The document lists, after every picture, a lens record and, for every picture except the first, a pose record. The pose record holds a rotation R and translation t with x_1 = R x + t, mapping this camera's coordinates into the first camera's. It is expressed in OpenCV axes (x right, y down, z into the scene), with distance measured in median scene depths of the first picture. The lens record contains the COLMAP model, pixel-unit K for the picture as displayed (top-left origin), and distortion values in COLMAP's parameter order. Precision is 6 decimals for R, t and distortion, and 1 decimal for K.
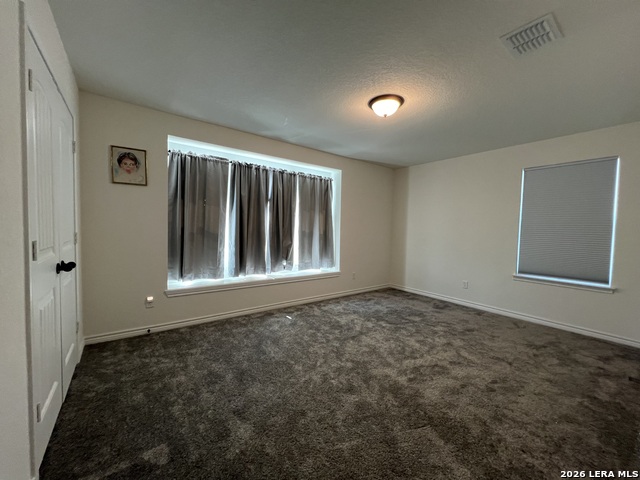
lens RADIAL K [[255.2, 0, 319.9], [0, 255.2, 237.7], [0, 0, 1]] dist [-0.001822, 0.000175]
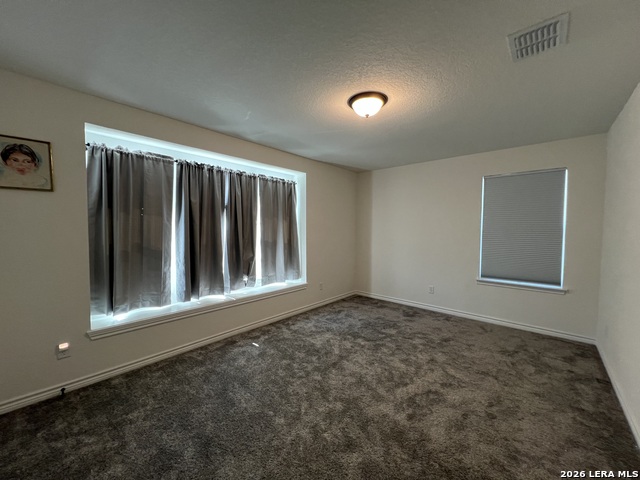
lens RADIAL K [[255.2, 0, 320.7], [0, 255.2, 238.7], [0, 0, 1]] dist [-0.001822, 0.000175]
pose [[0.980677, -0.026135, 0.193880, -0.073561], [0.025083, 0.999654, 0.007881, -0.053255], [-0.194019, -0.002866, 0.980994, 0.135990]]
